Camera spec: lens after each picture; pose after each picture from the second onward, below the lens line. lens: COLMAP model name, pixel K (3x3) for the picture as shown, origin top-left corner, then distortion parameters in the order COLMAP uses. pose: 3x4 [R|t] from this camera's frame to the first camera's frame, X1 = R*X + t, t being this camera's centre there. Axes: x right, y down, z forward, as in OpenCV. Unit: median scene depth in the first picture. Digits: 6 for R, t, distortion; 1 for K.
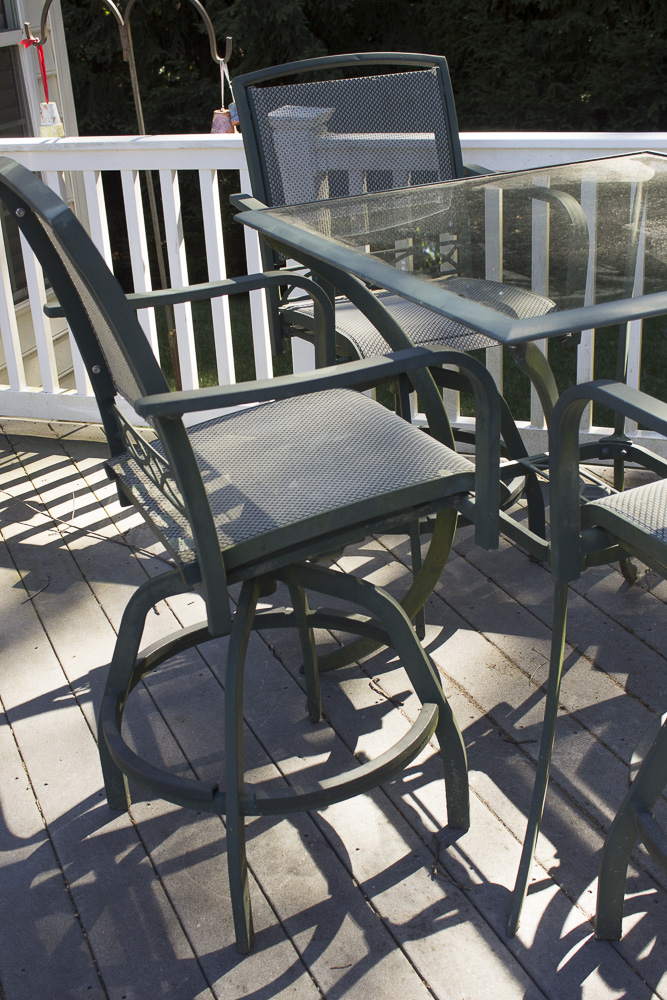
lens RADIAL K [[1226.3, 0, 335.5], [0, 1226.3, 501.8], [0, 0, 1]] dist [-0.054177, 0.000000]
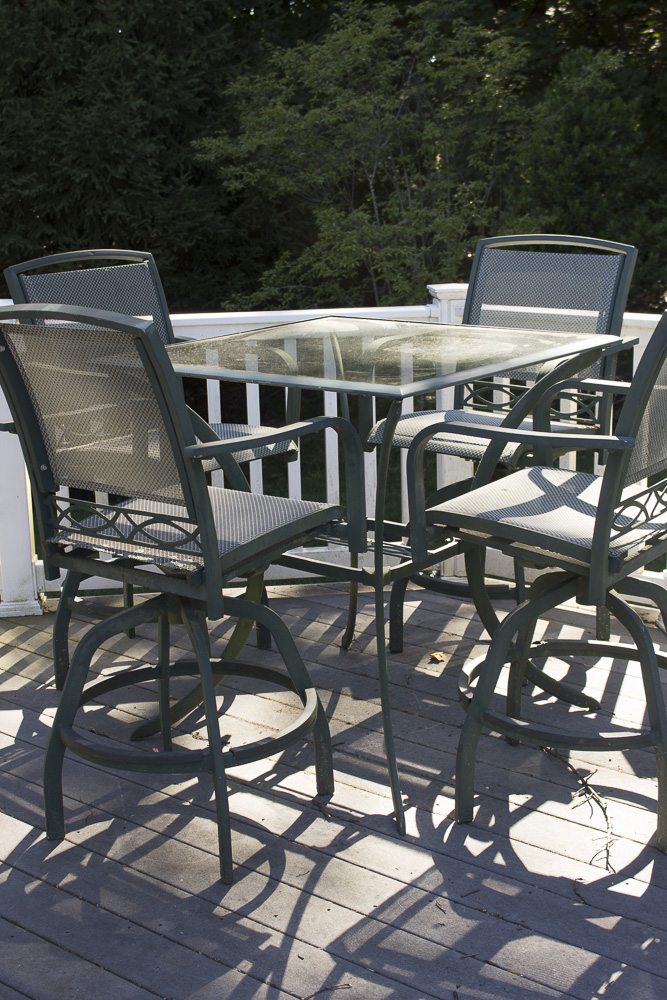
lens RADIAL K [[1435.2, 0, 360.2], [0, 1435.2, 486.1], [0, 0, 1]] dist [-0.055691, 0.000000]
pose [[0.882957, -0.068079, 0.464492, -0.558205], [0.165752, 0.970915, -0.172774, 0.213720], [-0.439220, 0.229543, 0.868560, -0.437674]]
